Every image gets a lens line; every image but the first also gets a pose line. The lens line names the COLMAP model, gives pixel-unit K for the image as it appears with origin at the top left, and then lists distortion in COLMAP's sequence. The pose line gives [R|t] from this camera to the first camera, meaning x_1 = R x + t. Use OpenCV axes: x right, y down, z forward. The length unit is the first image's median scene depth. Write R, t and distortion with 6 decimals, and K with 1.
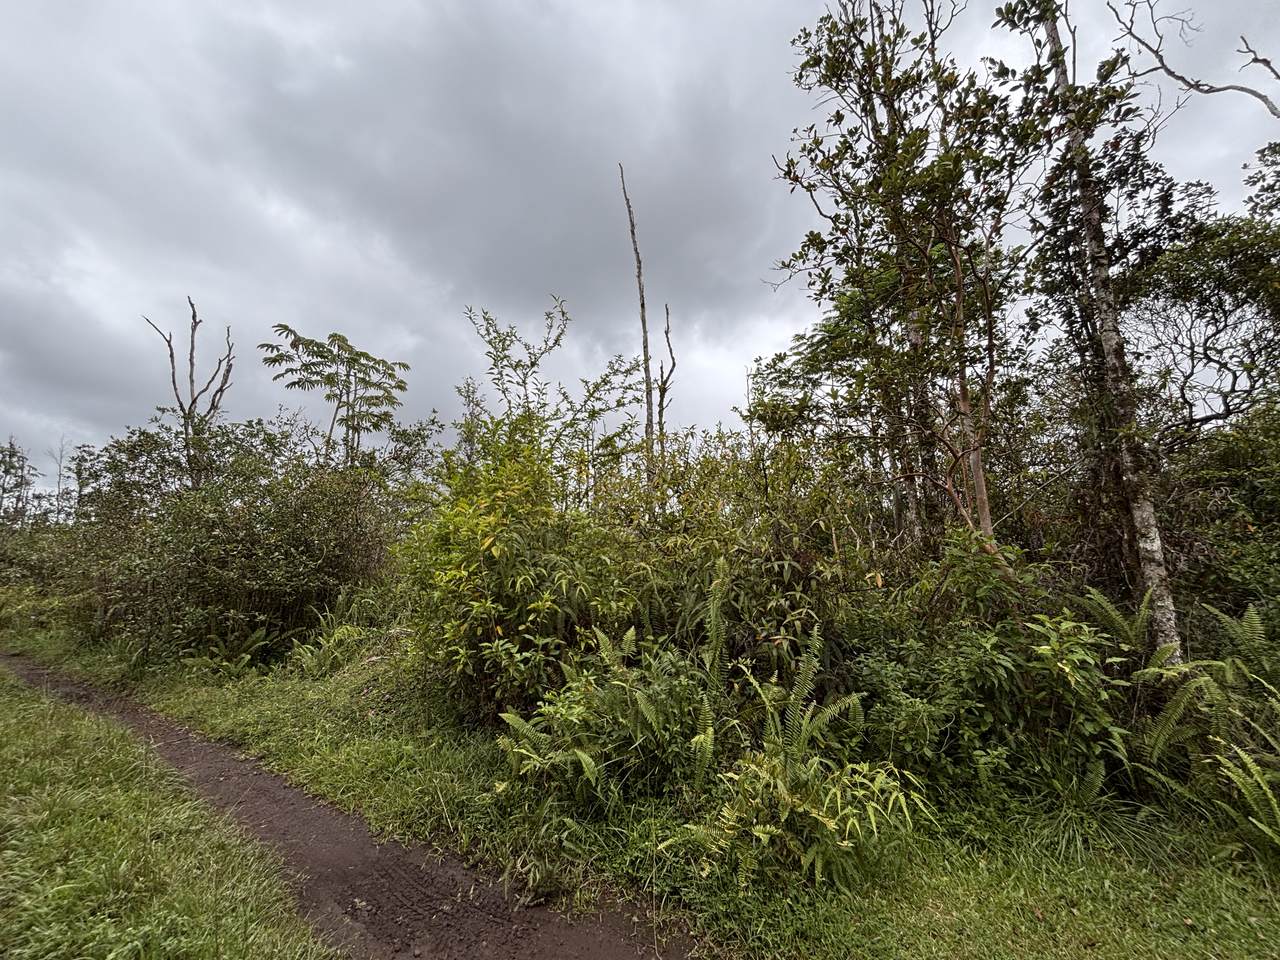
lens RADIAL K [[511.8, 0, 640.0], [0, 511.8, 480.0], [0, 0, 1]] dist [-0.004120, 0.000346]
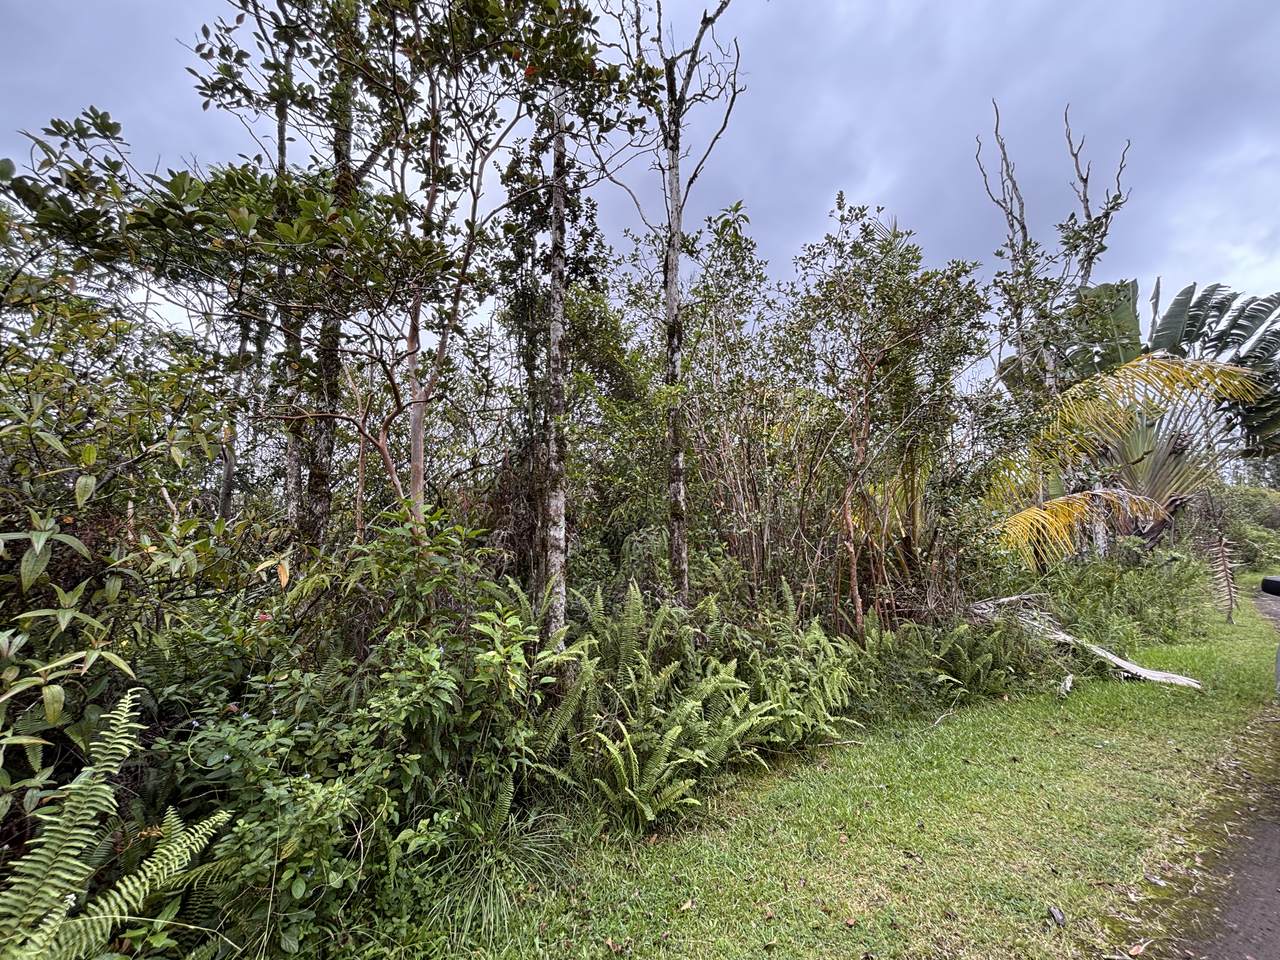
lens RADIAL K [[514.3, 0, 636.0], [0, 514.3, 473.1], [0, 0, 1]] dist [-0.000071, 0.000073]
pose [[0.397156, 0.151785, 0.905113, 0.037319], [-0.146243, 0.984094, -0.100860, 0.032119], [-0.906024, -0.092309, 0.413036, 0.156728]]
